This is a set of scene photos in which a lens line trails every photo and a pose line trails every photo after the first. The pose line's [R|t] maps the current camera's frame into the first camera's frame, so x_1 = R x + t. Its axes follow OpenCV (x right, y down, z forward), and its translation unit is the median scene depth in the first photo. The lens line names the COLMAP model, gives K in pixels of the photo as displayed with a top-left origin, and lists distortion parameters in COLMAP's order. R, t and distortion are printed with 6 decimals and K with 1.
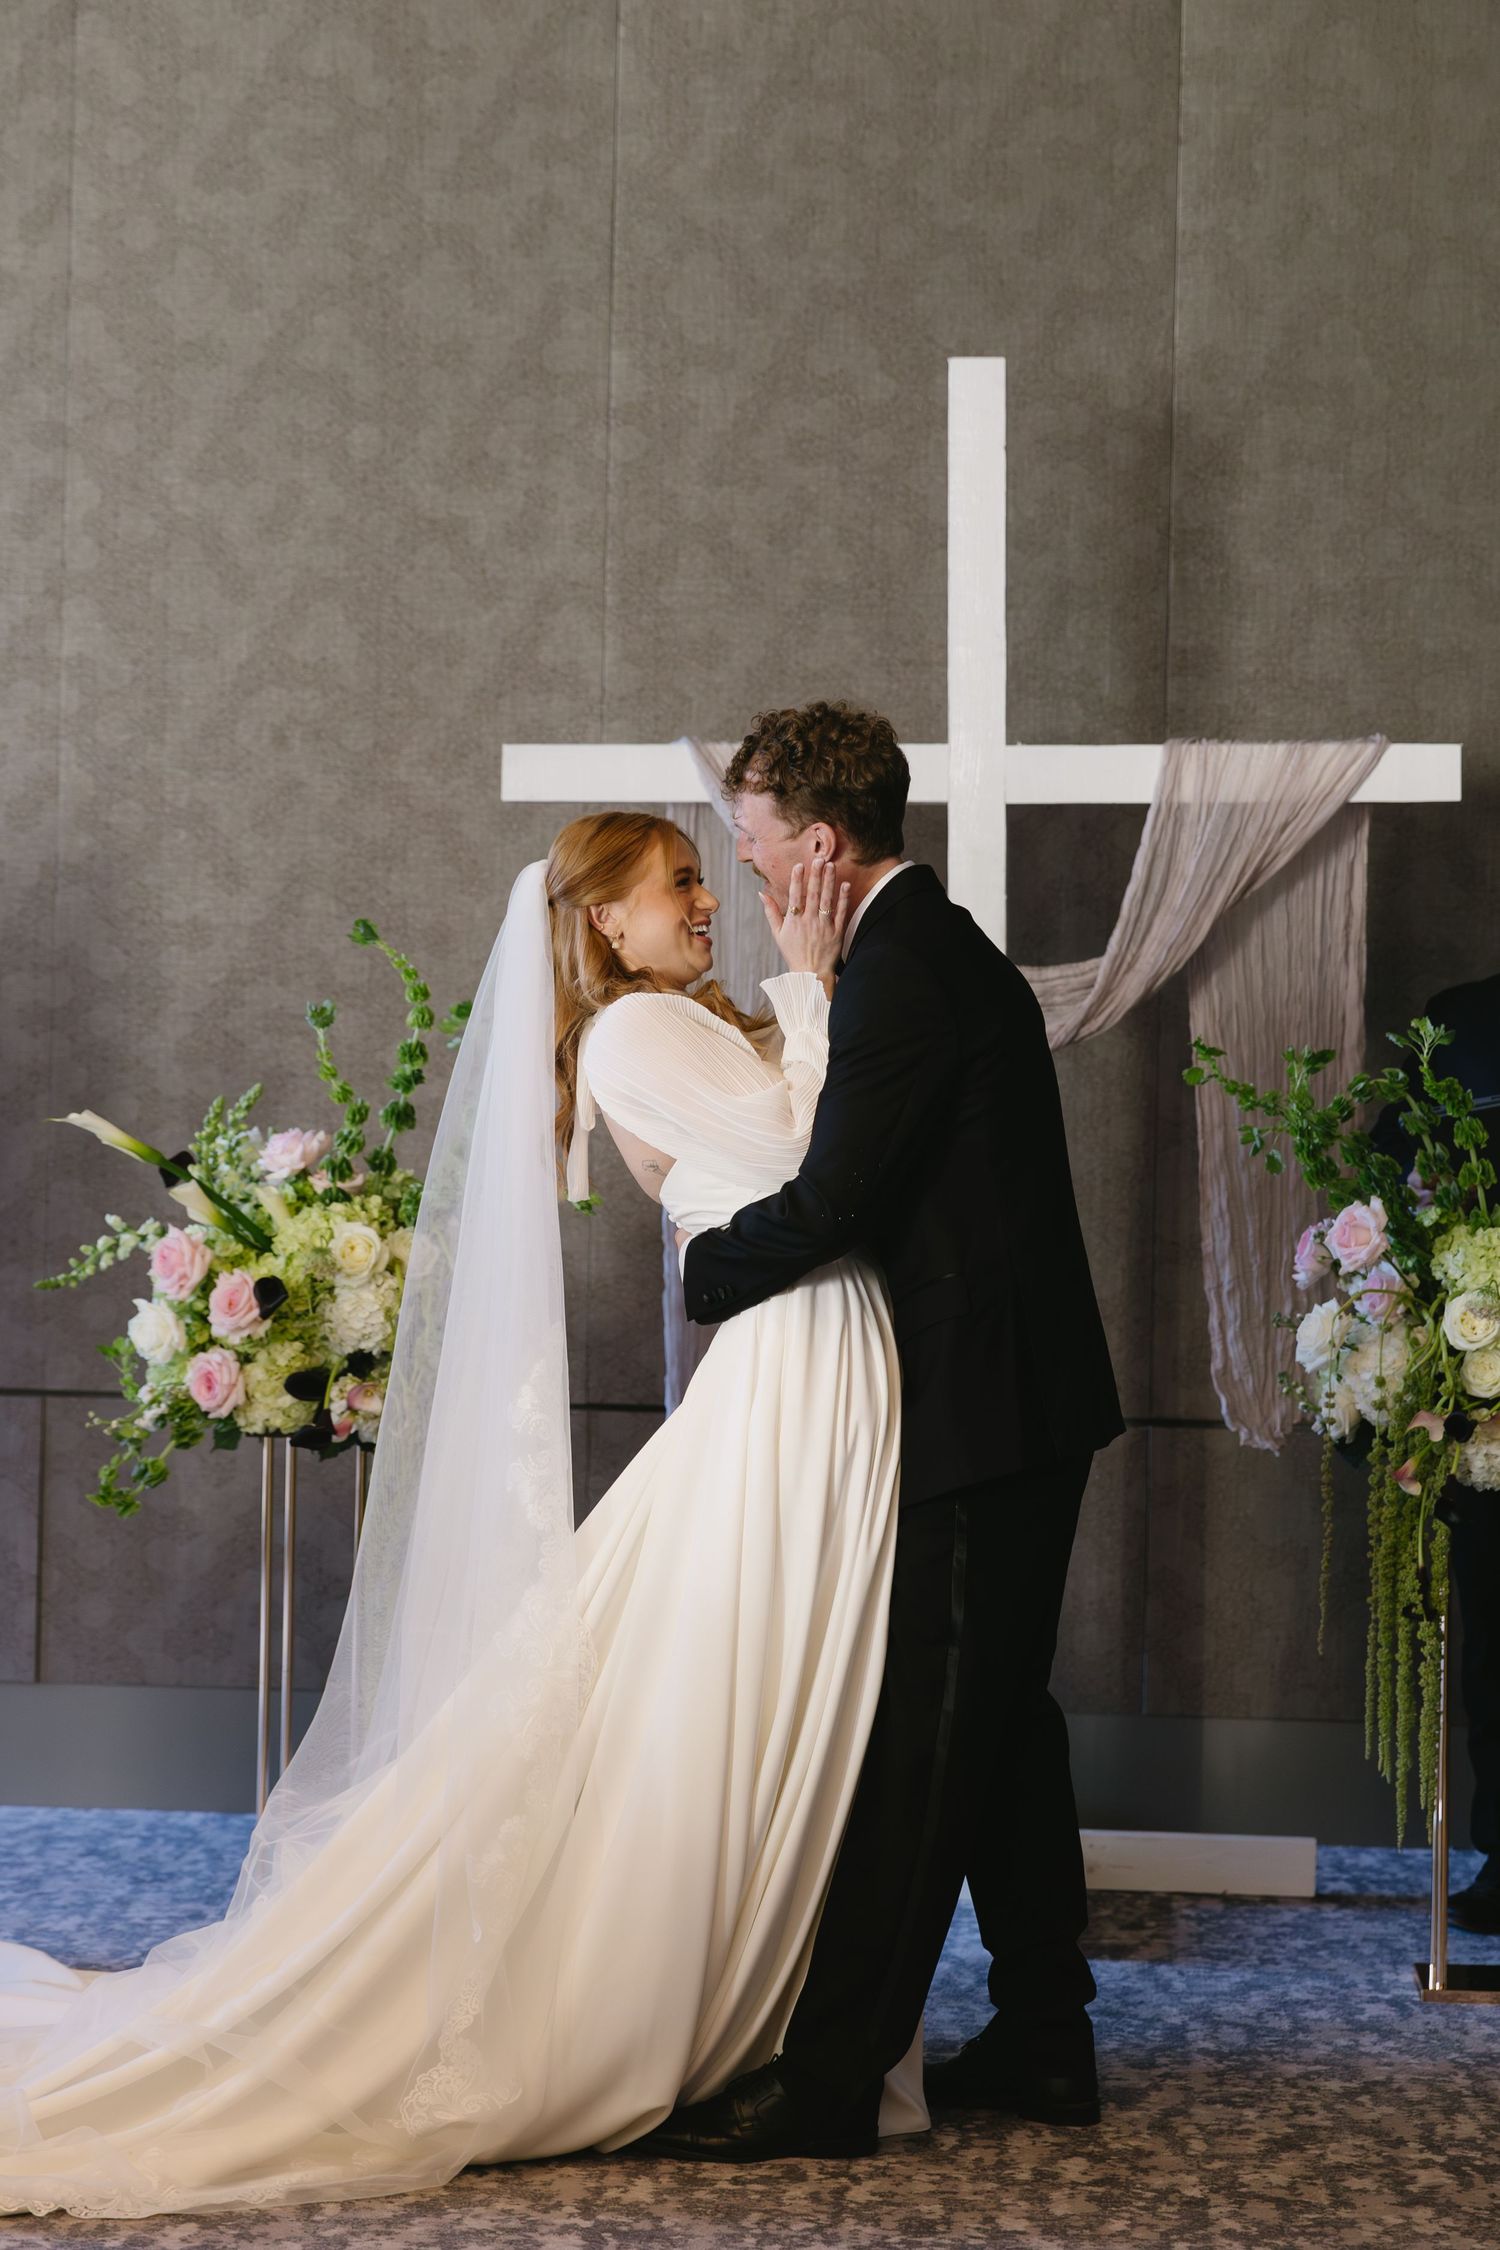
lens RADIAL K [[4072.0, 0, 813.7], [0, 4072.0, 1137.4], [0, 0, 1]] dist [-0.004490, 0.000000]
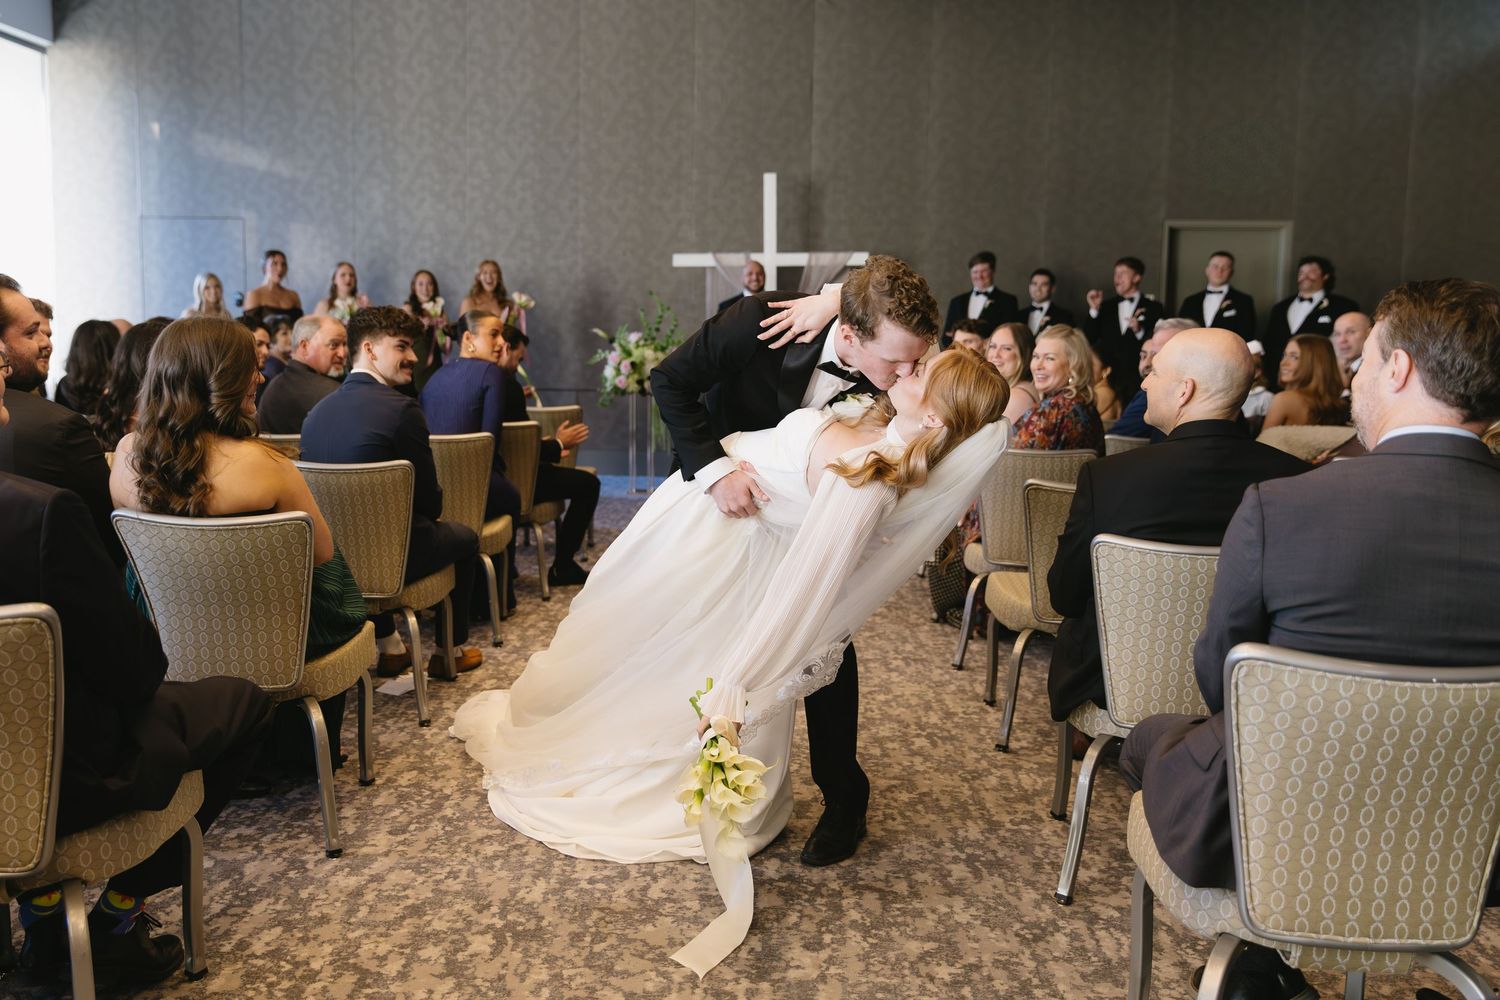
lens RADIAL K [[1814.7, 0, 706.7], [0, 1814.7, 534.3], [0, 0, 1]] dist [0.018532, 0.000000]
pose [[0.999820, -0.011422, 0.015170, -0.071129], [0.009949, 0.995537, 0.093848, 0.031848], [-0.016175, -0.093681, 0.995471, -1.157999]]
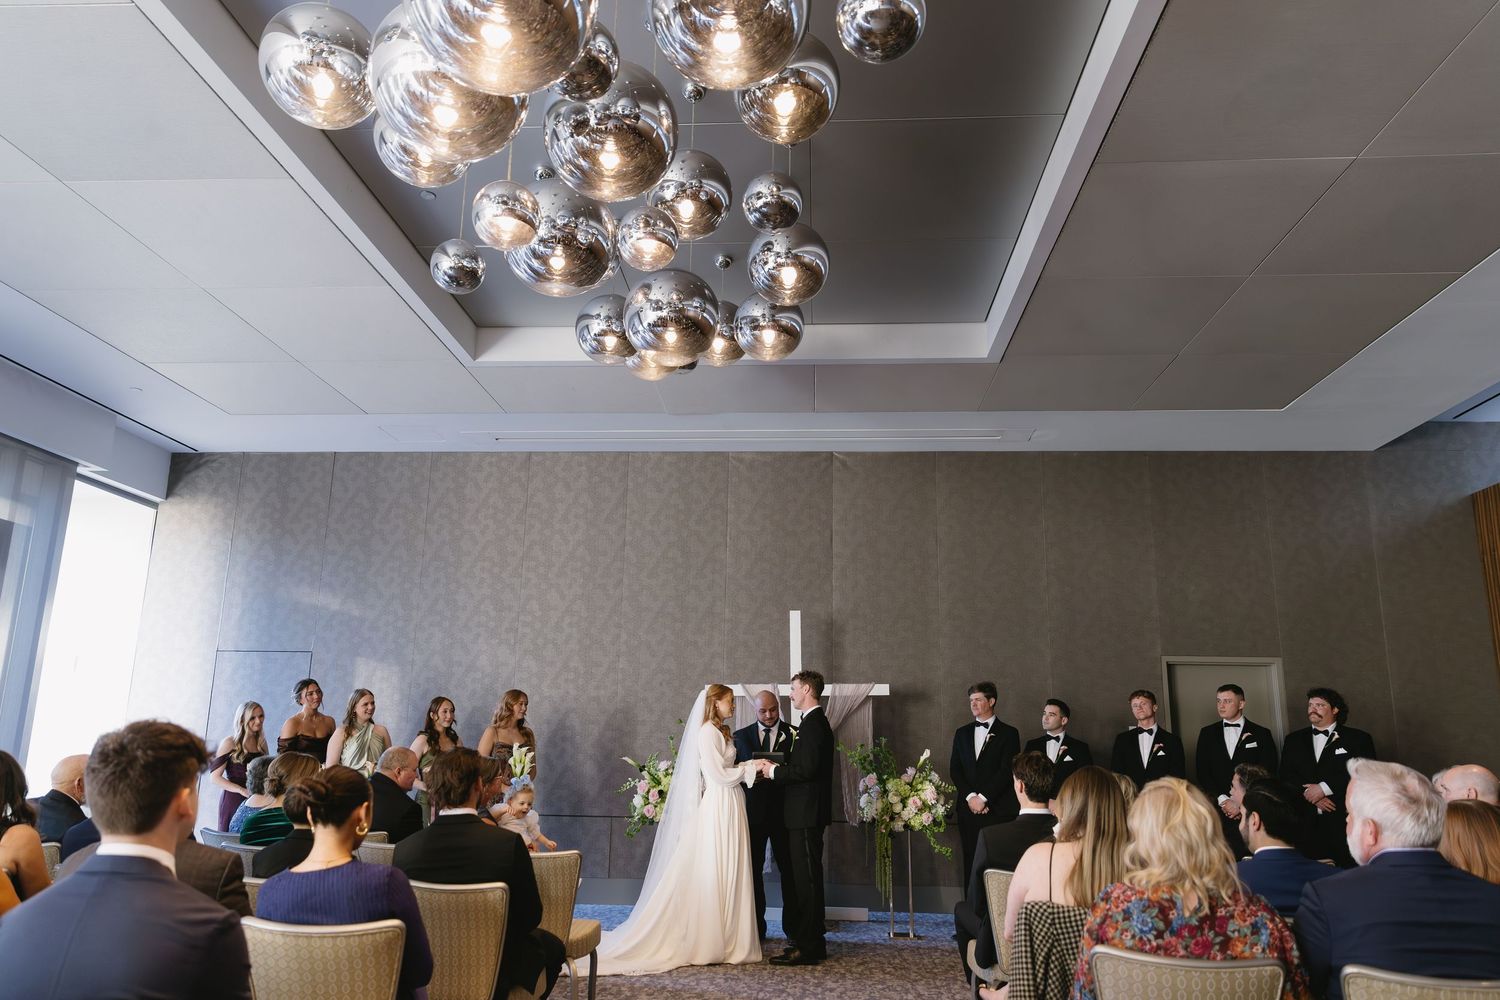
lens RADIAL K [[998.1, 0, 750.8], [0, 998.1, 519.0], [0, 0, 1]] dist [0.018600, 0.017597]
pose [[0.999959, -0.006472, -0.006340, -0.008014], [0.004672, 0.967916, -0.251230, 0.018131], [0.007763, 0.251190, 0.967907, -0.274072]]
